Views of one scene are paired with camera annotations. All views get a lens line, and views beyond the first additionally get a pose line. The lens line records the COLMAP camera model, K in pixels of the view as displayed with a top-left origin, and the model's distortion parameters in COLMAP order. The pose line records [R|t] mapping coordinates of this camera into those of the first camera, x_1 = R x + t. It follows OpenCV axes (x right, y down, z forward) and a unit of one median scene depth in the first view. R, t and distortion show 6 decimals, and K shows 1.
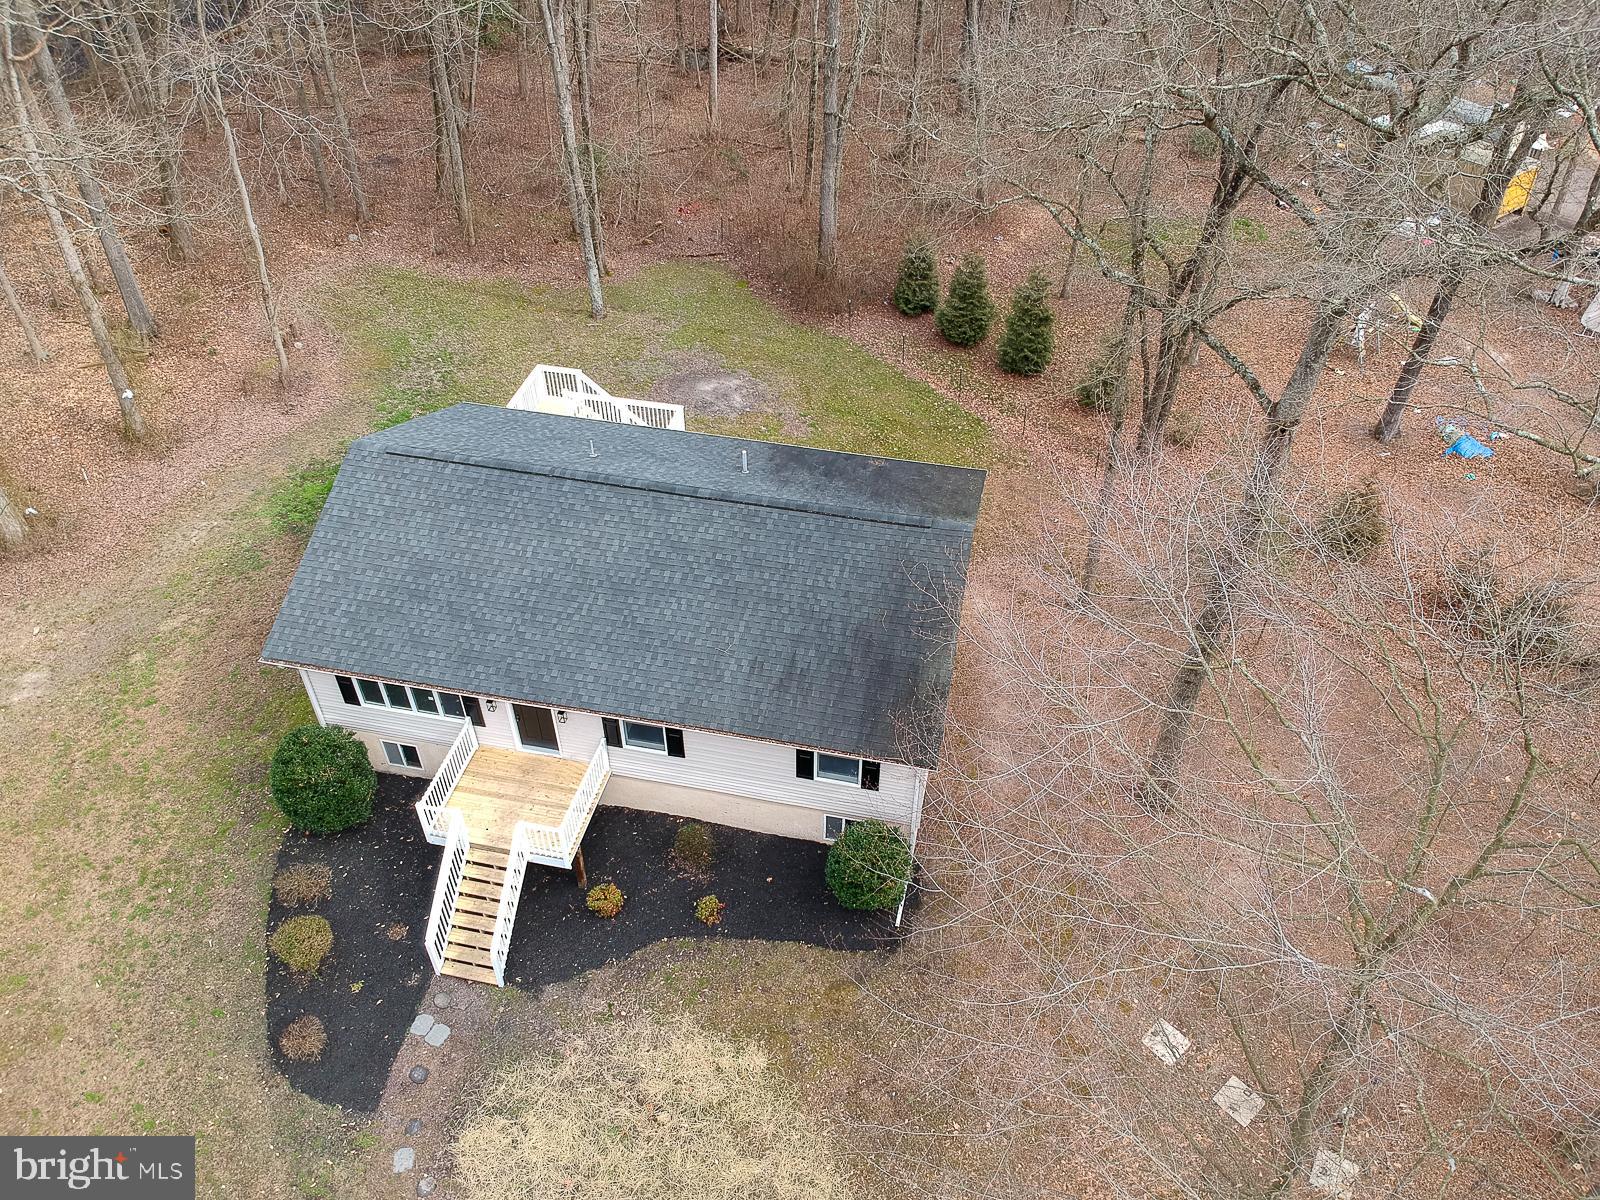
lens RADIAL K [[1192.3, 0, 824.8], [0, 1192.3, 554.1], [0, 0, 1]] dist [0.040175, -0.127768]
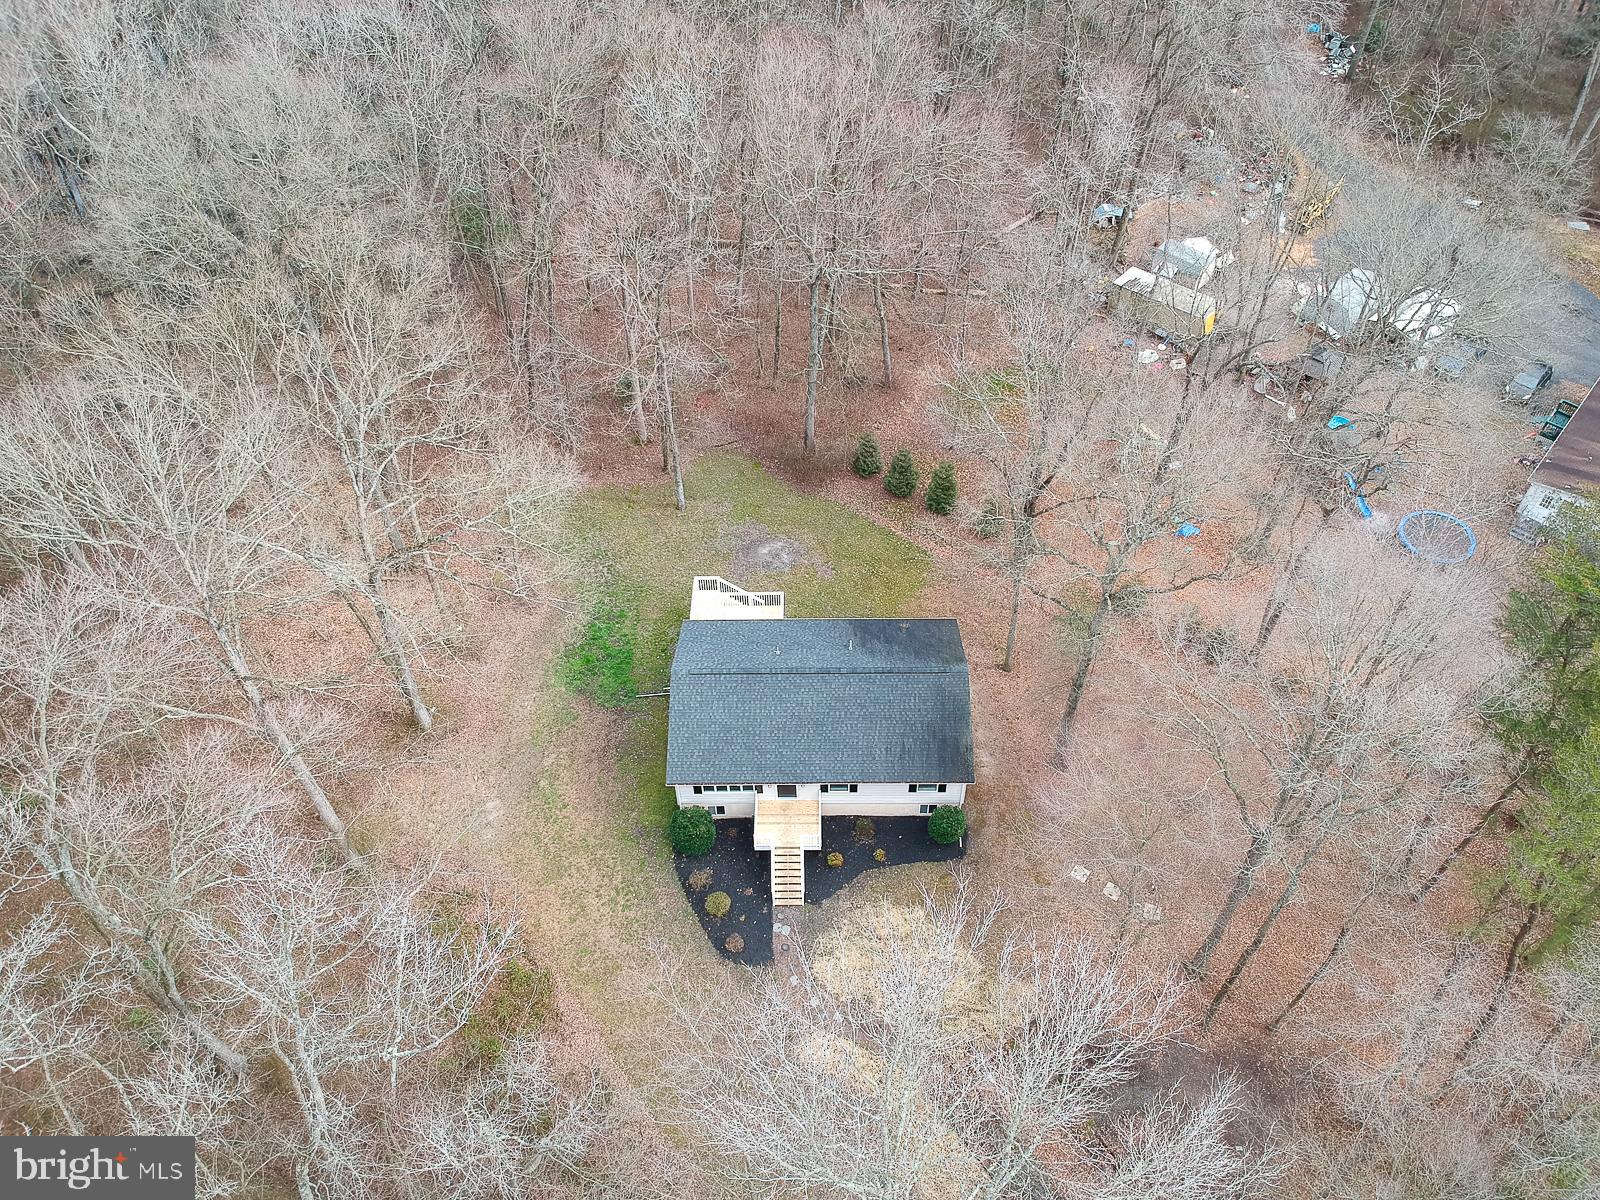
lens RADIAL K [[1274.2, 0, 796.6], [0, 1274.2, 518.2], [0, 0, 1]] dist [0.046588, -0.167006]
pose [[0.979415, -0.157678, 0.126027, -0.442247], [0.145189, 0.984044, 0.102851, -0.586913], [-0.140234, -0.082436, 0.986681, -1.279386]]
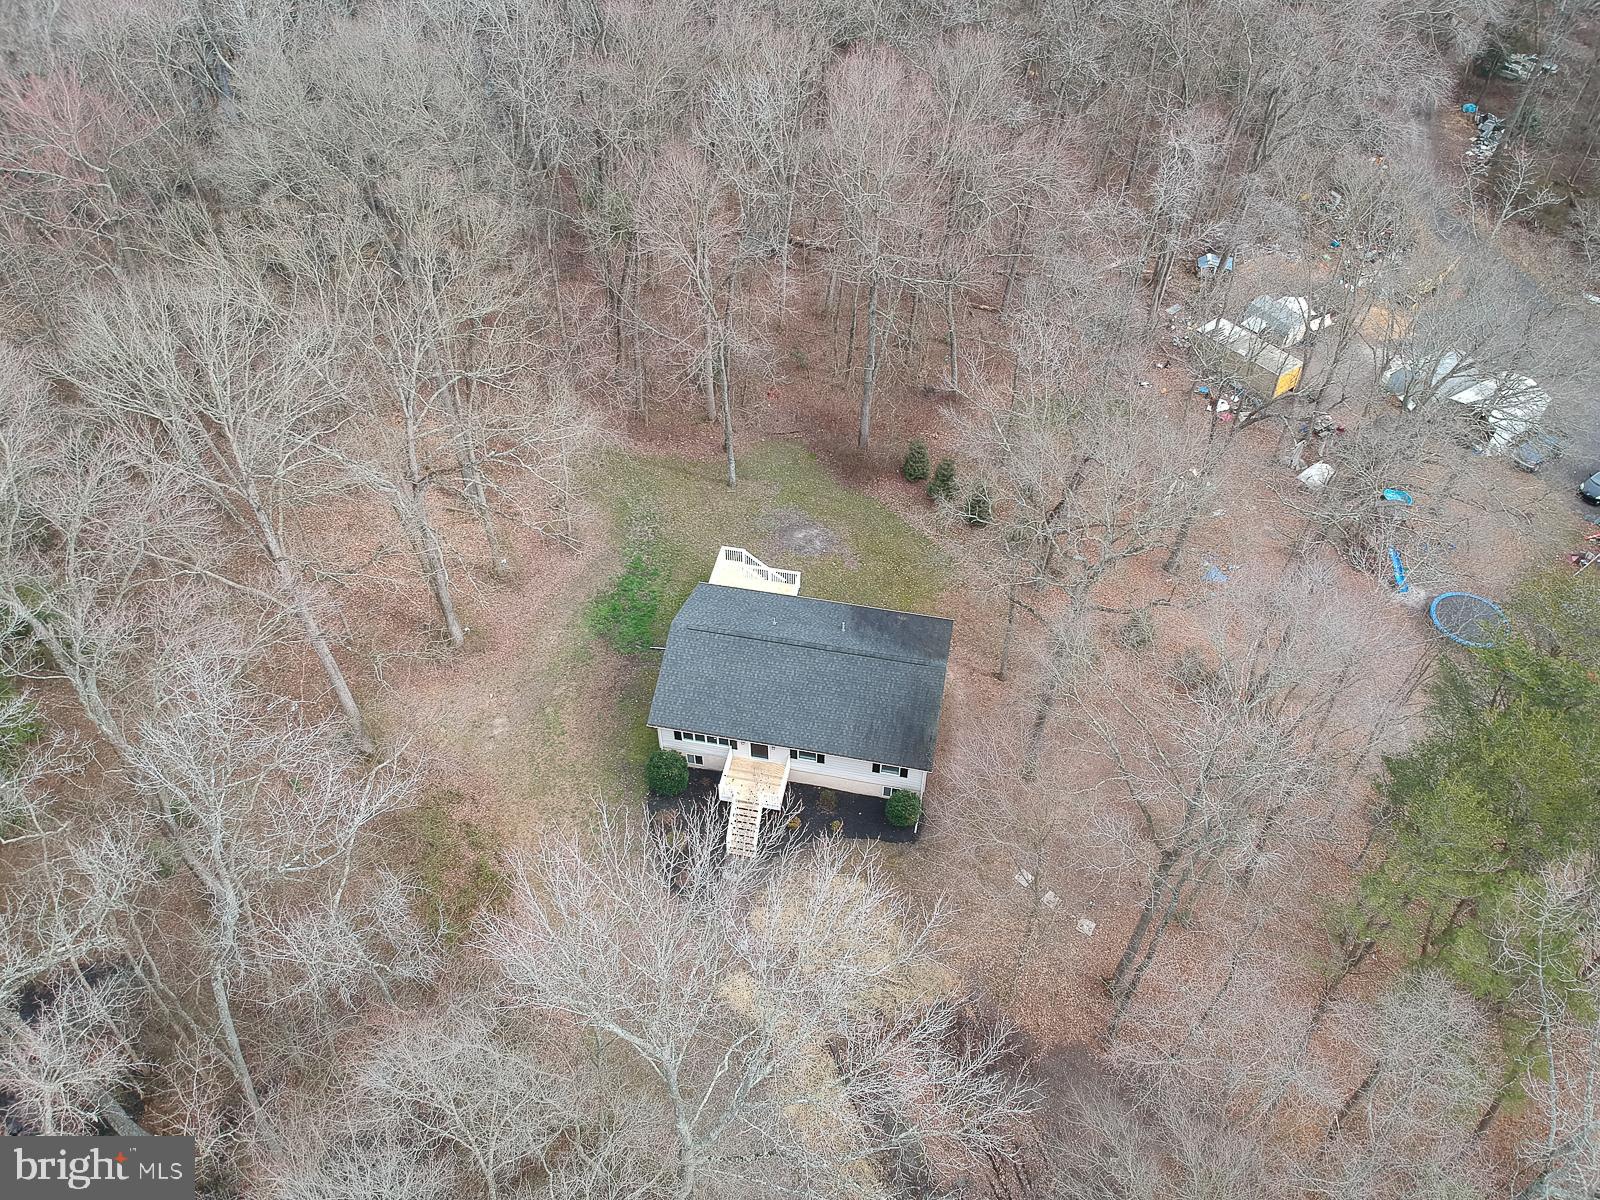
lens RADIAL K [[1274.2, 0, 796.6], [0, 1274.2, 518.2], [0, 0, 1]] dist [0.046588, -0.167006]
pose [[0.999933, -0.011251, -0.002835, -0.157481], [0.011430, 0.997174, 0.074255, -0.493487], [0.001992, -0.074282, 0.997235, -1.458617]]
